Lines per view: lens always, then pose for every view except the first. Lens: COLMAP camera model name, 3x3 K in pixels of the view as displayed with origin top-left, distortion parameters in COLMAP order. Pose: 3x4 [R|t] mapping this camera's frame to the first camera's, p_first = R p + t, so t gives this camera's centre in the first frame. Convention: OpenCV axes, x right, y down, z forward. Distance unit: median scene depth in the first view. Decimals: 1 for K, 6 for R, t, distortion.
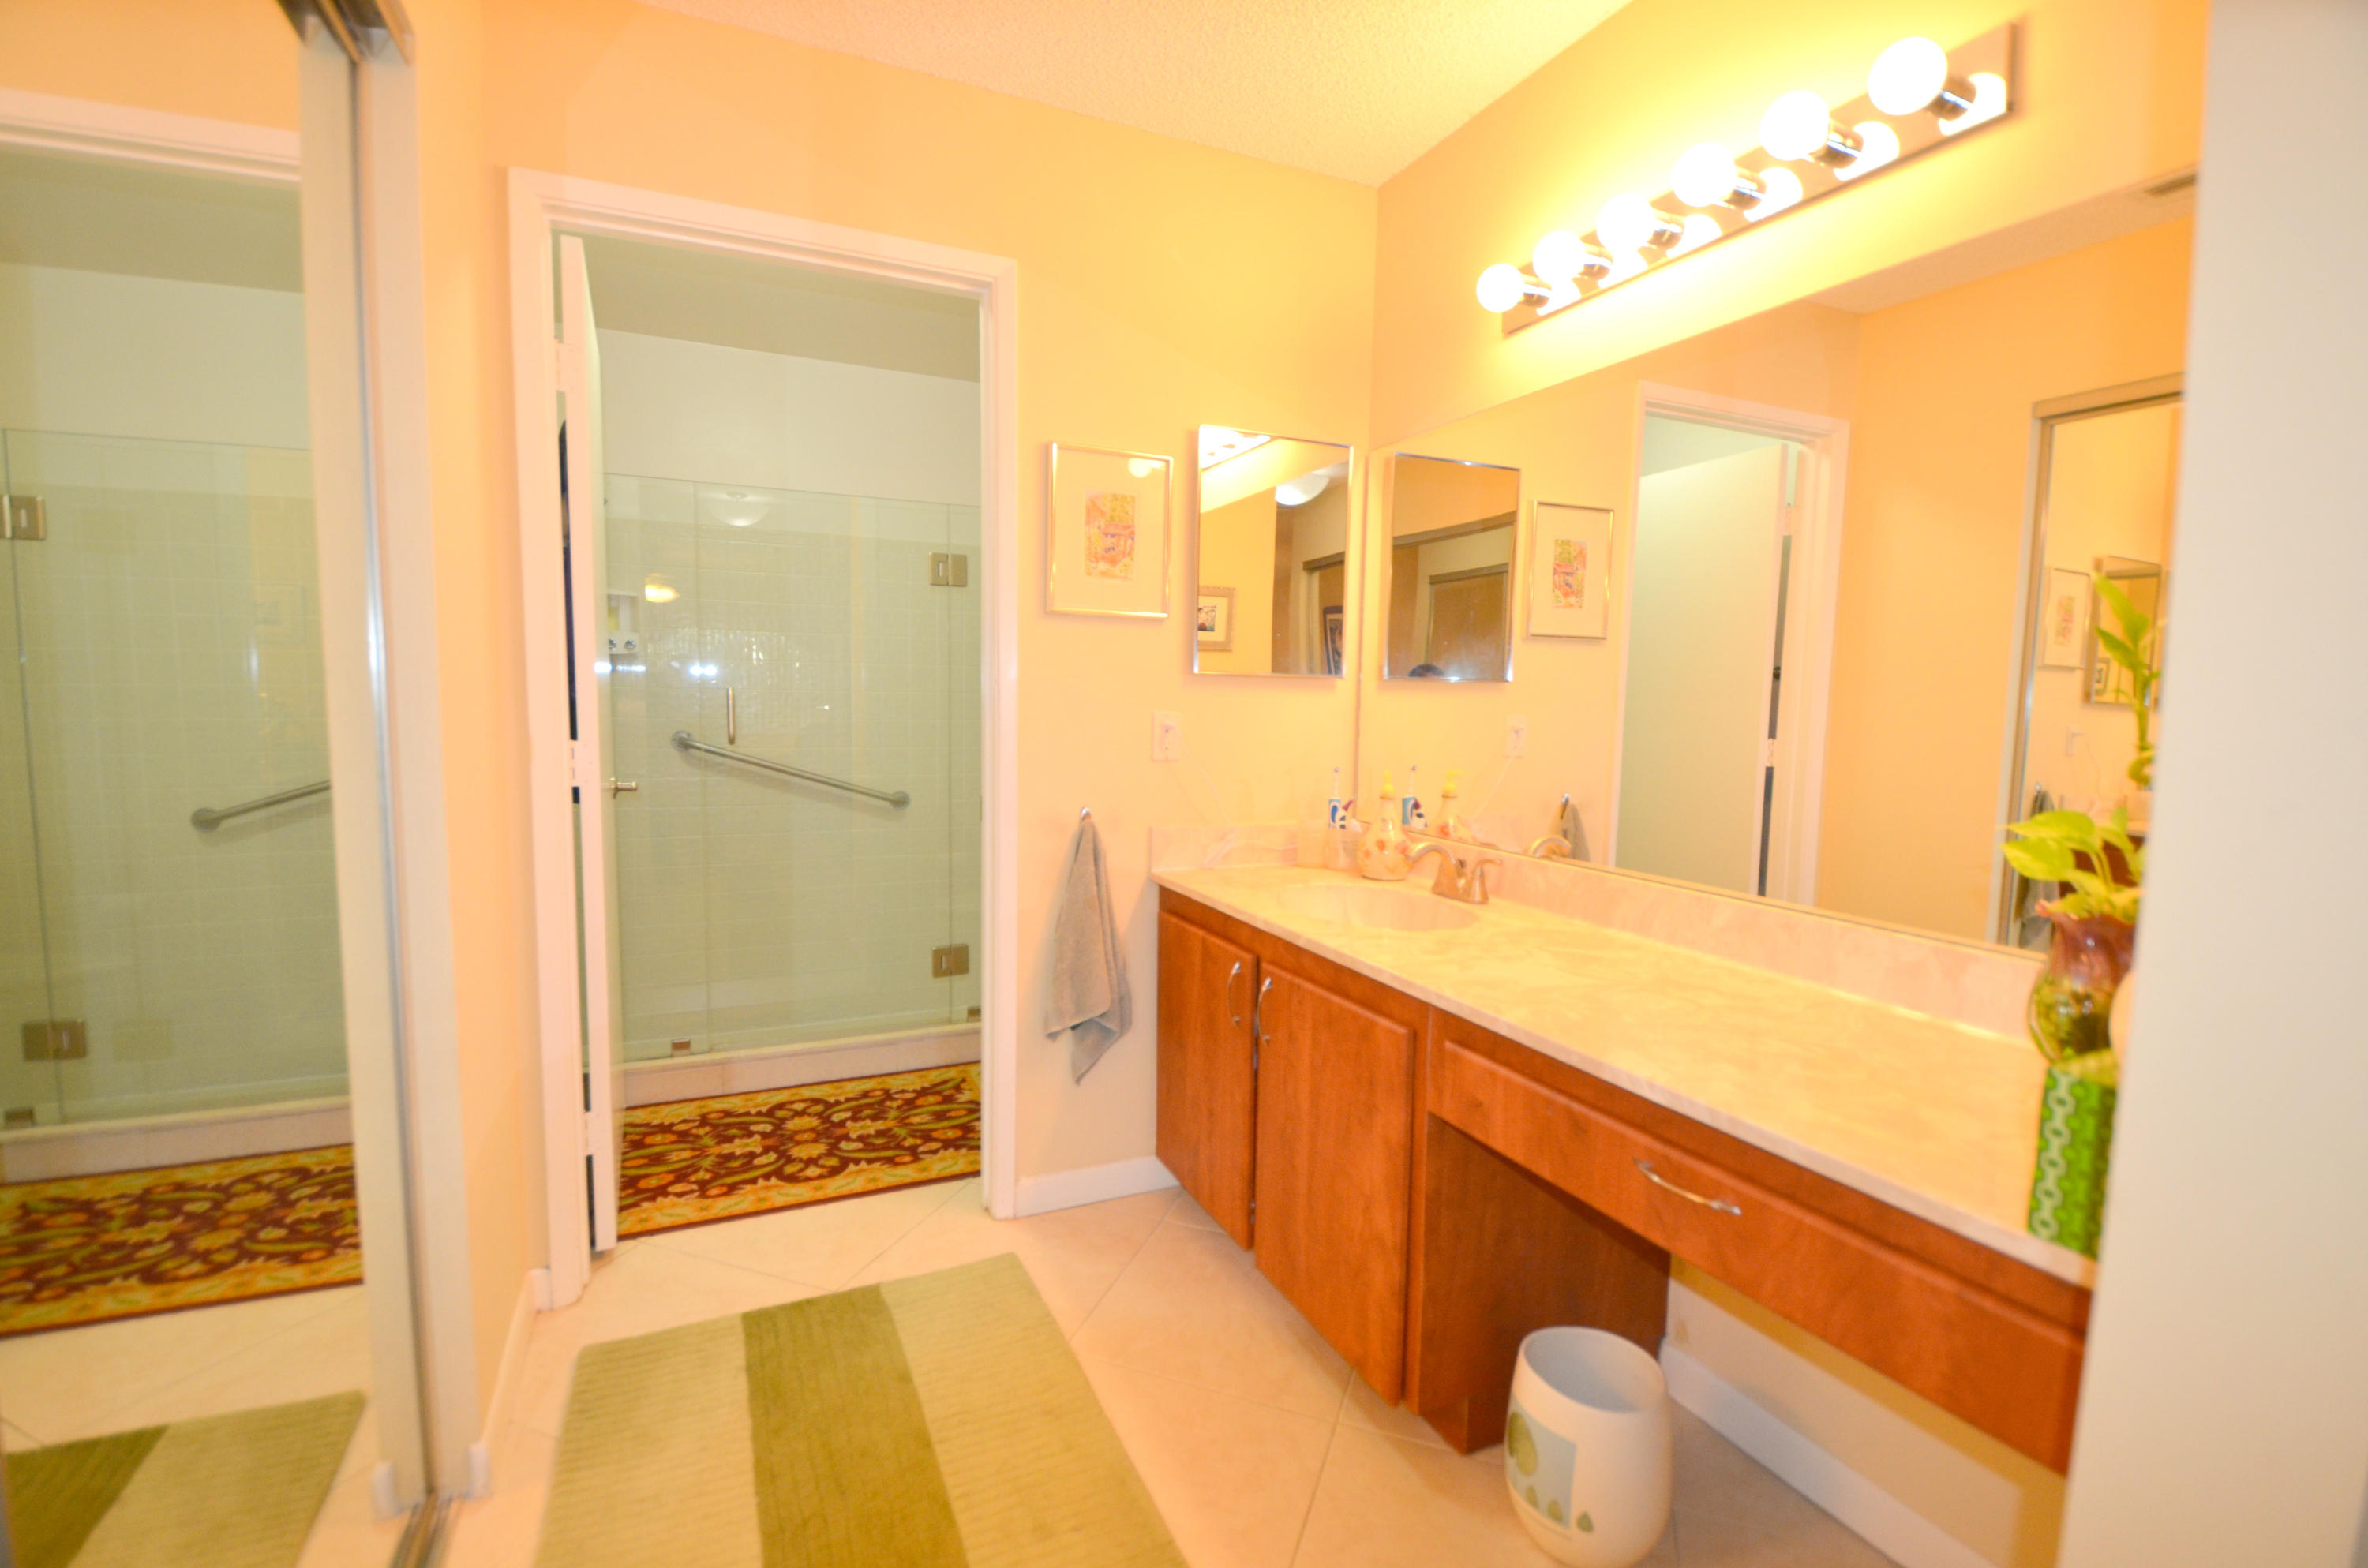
lens RADIAL K [[1037.2, 0, 1175.5], [0, 1037.2, 786.4], [0, 0, 1]] dist [0.023996, -0.028331]
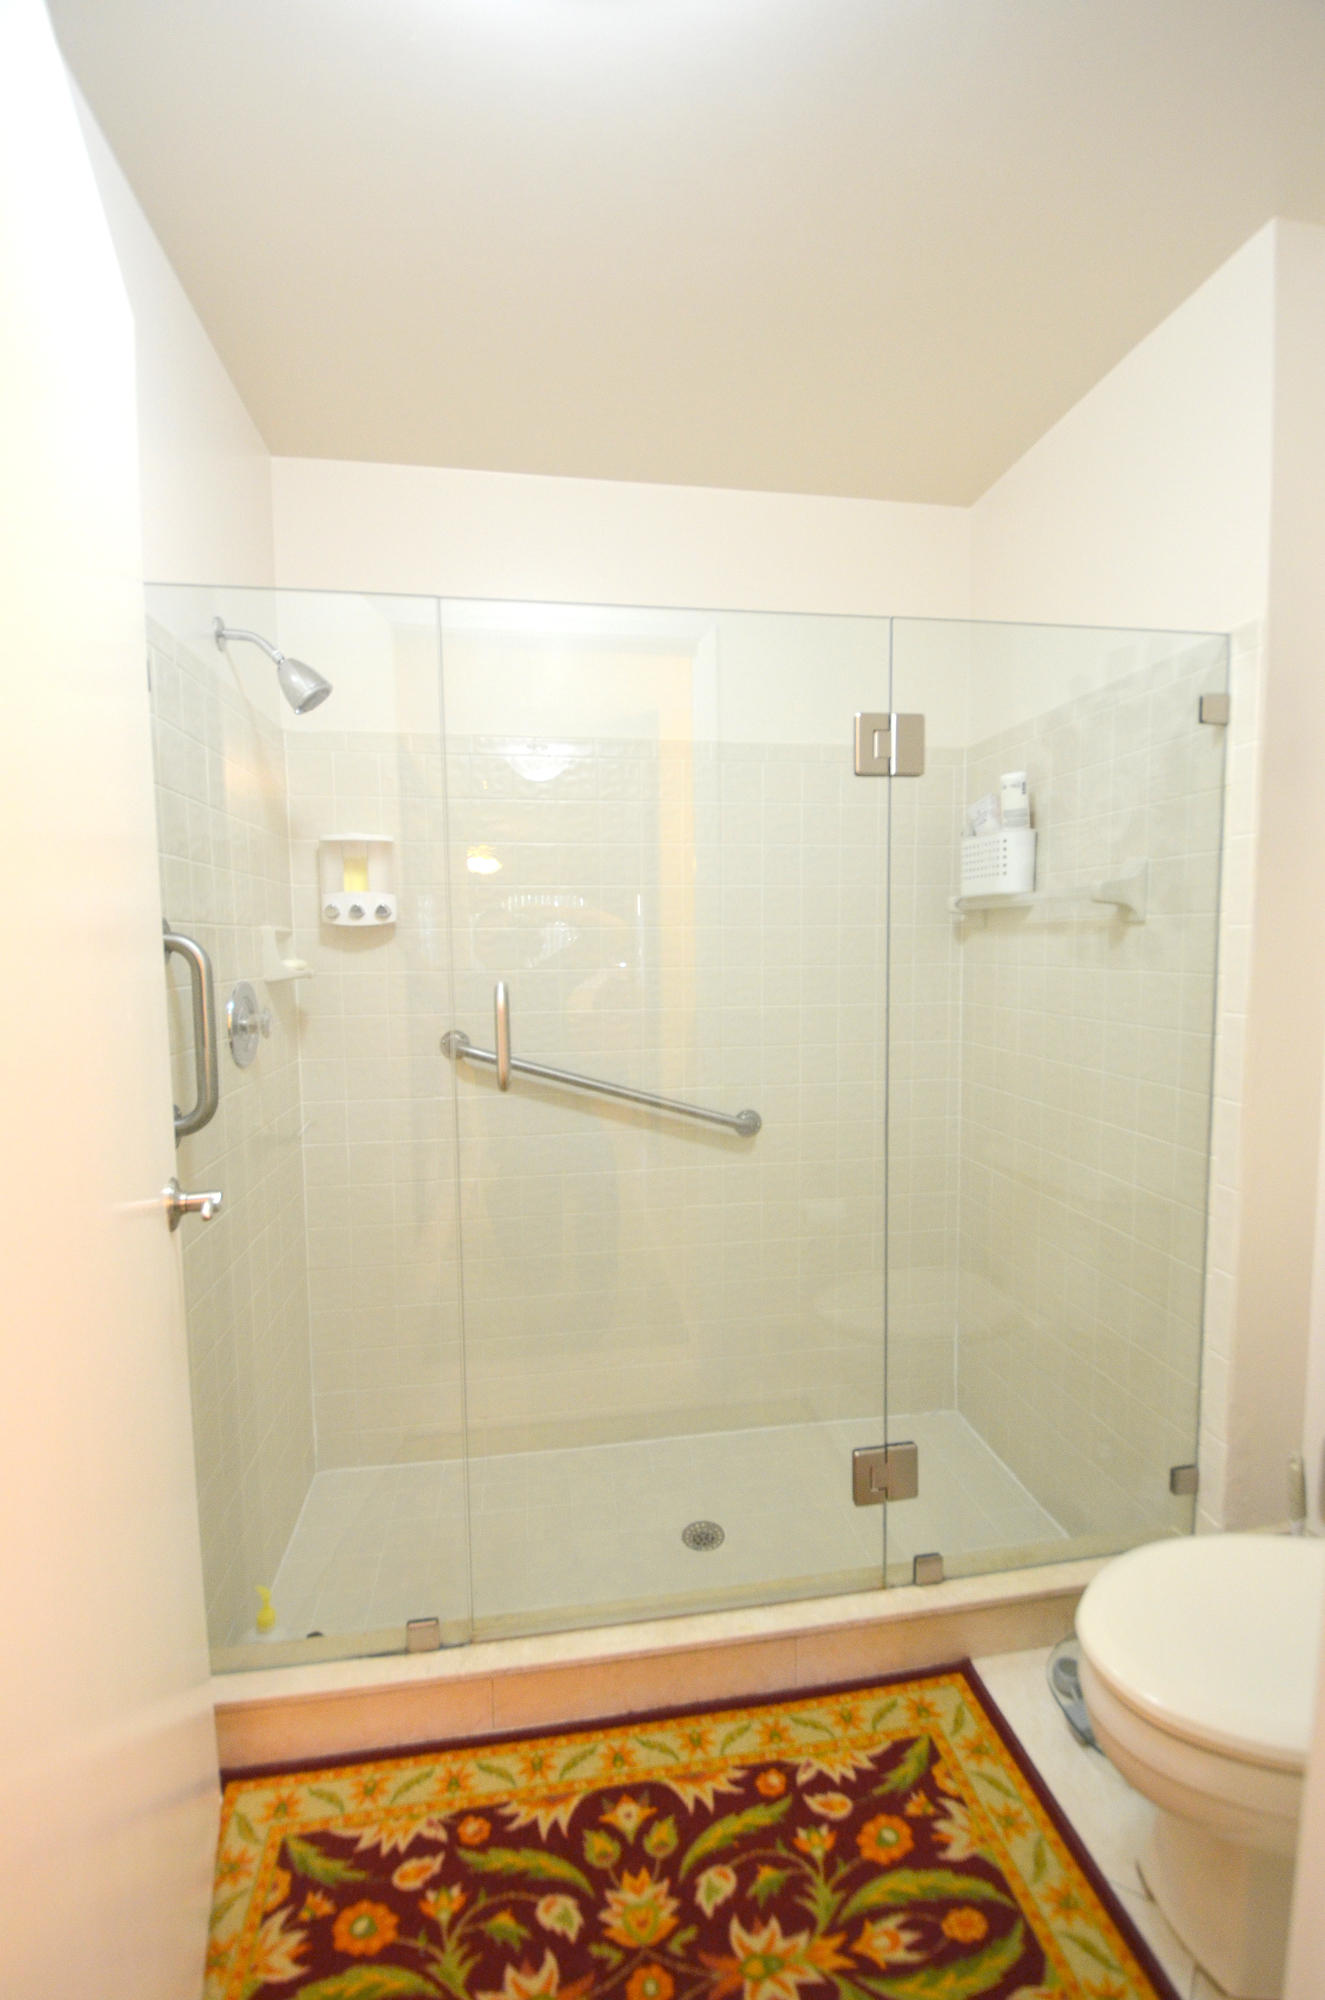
lens RADIAL K [[876.1, 0, 669.0], [0, 876.1, 1008.4], [0, 0, 1]] dist [0.023996, -0.028331]
pose [[0.966954, -0.005406, -0.254893, -0.226042], [0.002448, 0.999926, -0.011922, -0.074770], [0.254938, 0.010904, 0.966896, 0.575499]]
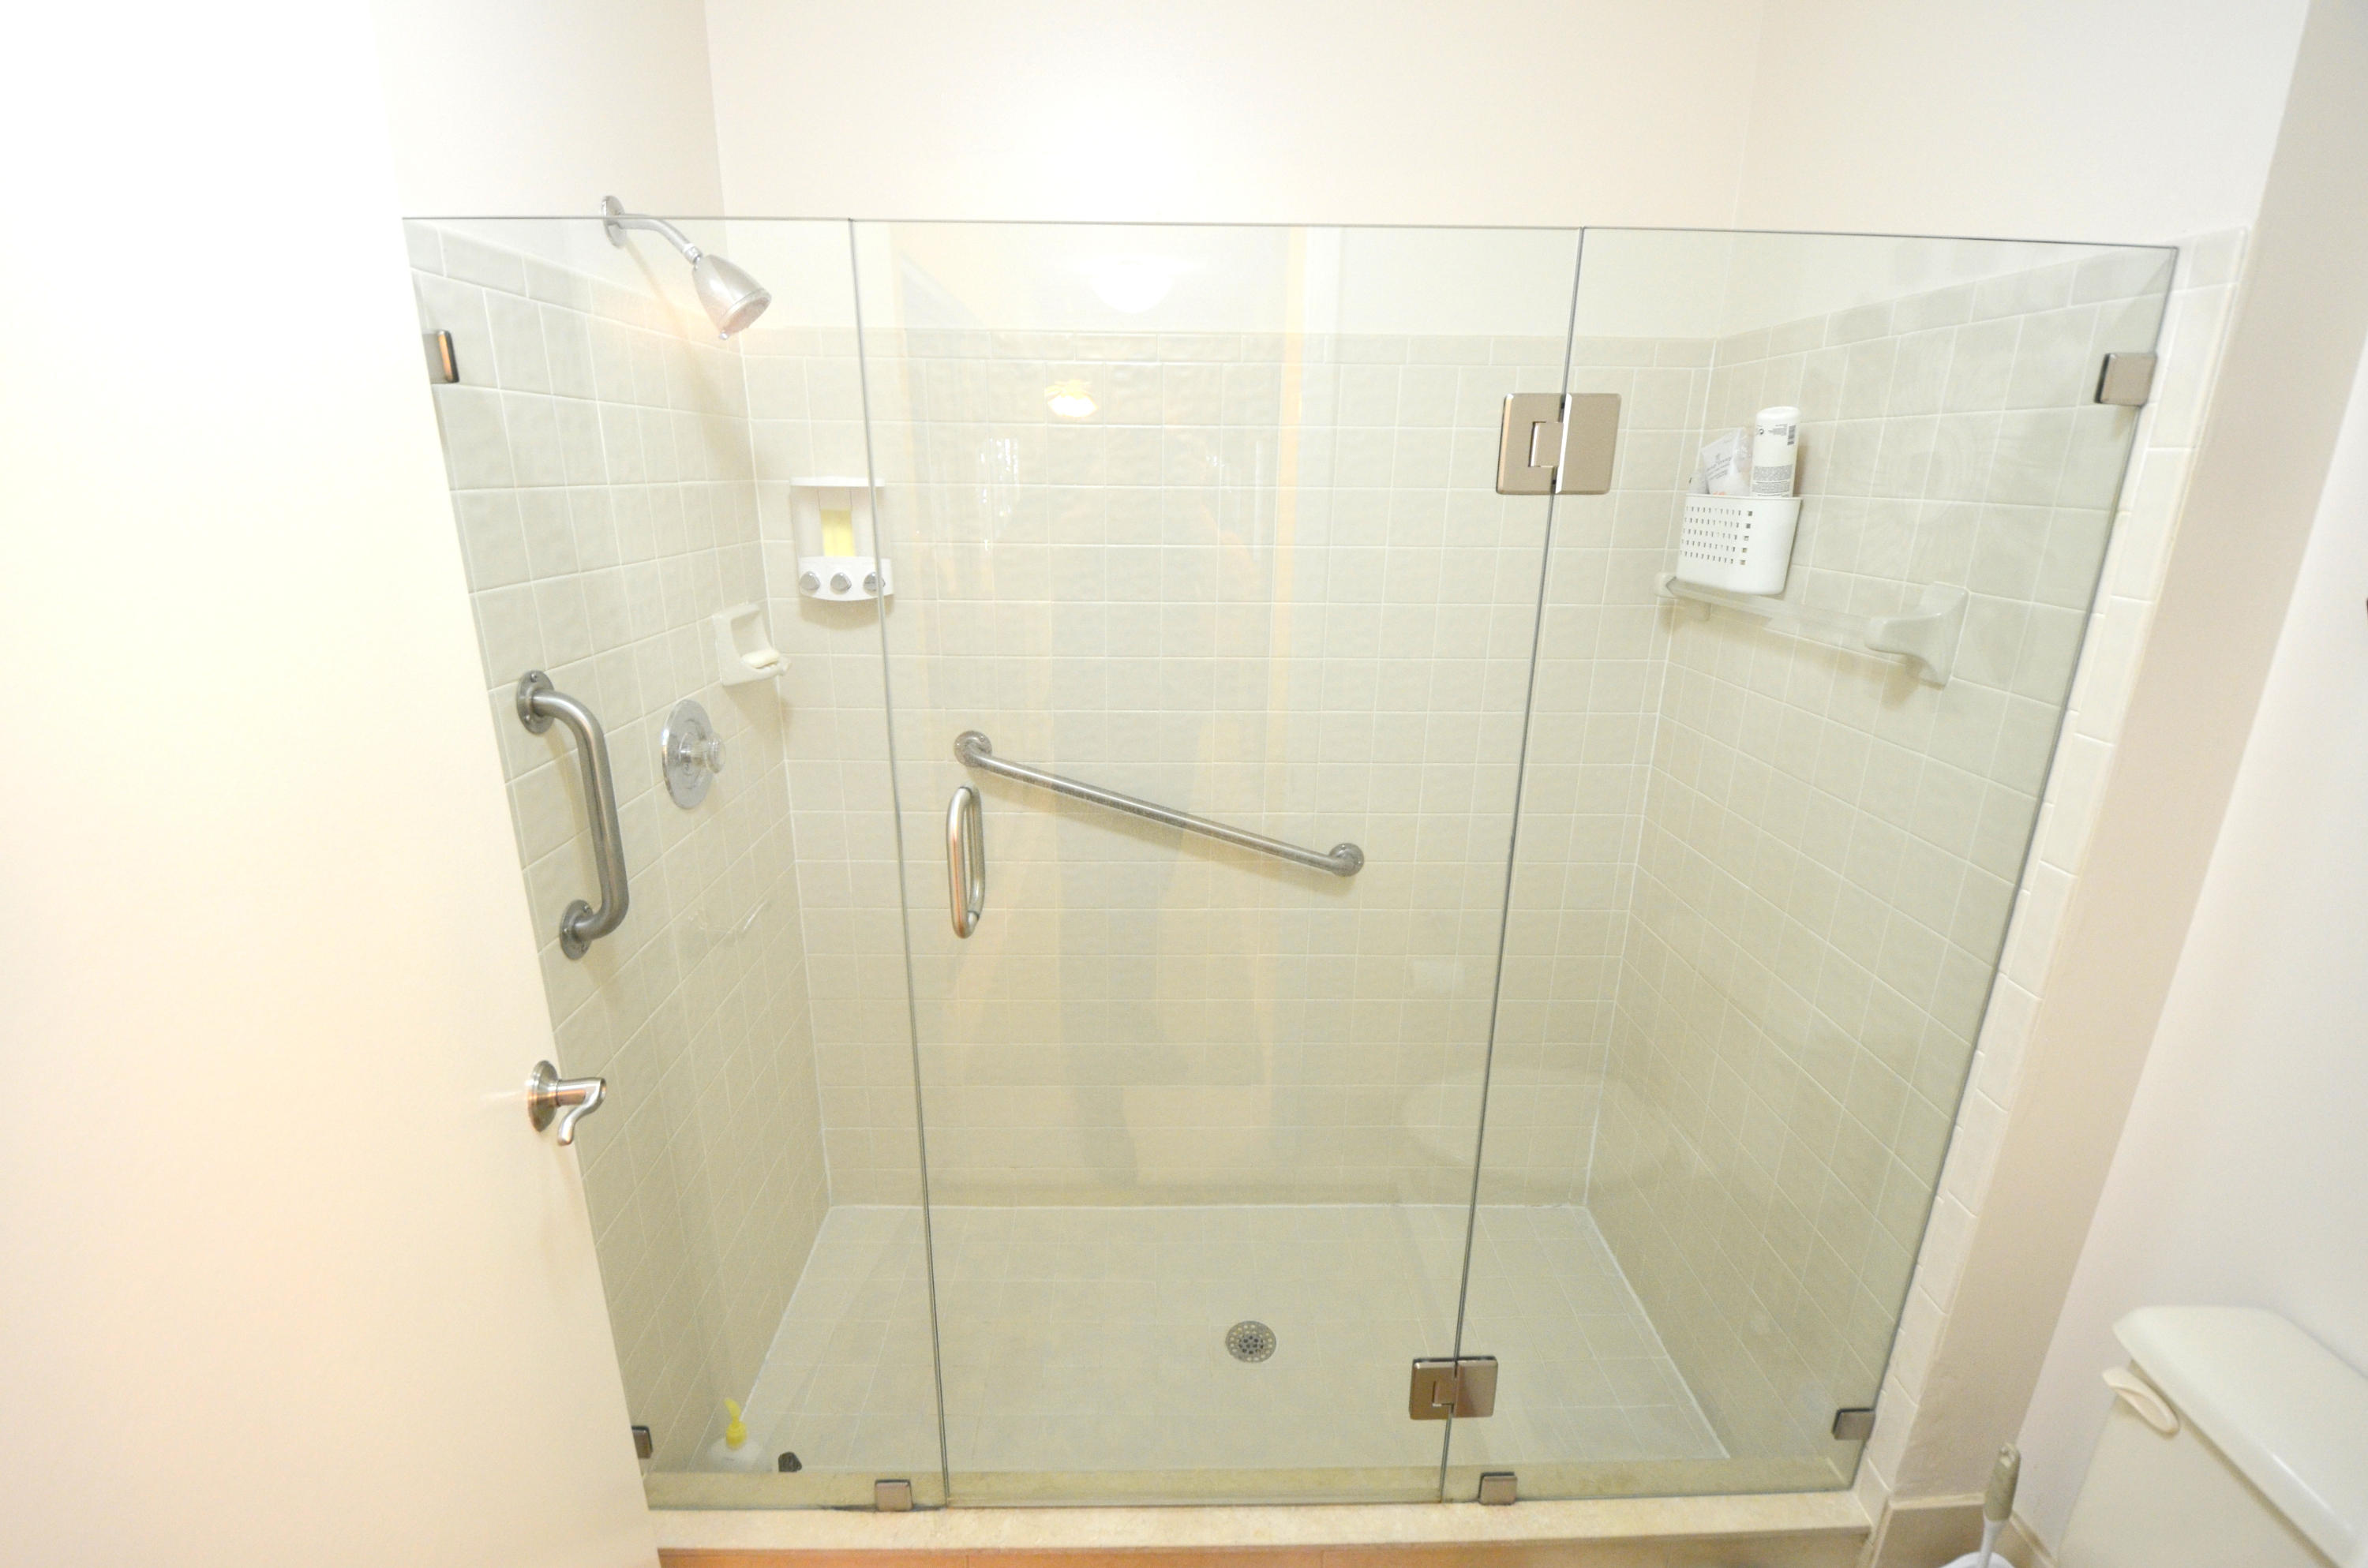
lens RADIAL K [[1037.2, 0, 1175.5], [0, 1037.2, 786.4], [0, 0, 1]] dist [0.023996, -0.028331]
pose [[0.922706, 0.108892, -0.369807, -0.207083], [-0.030816, 0.977042, 0.210808, -0.178311], [0.384272, -0.183118, 0.904877, 0.667257]]
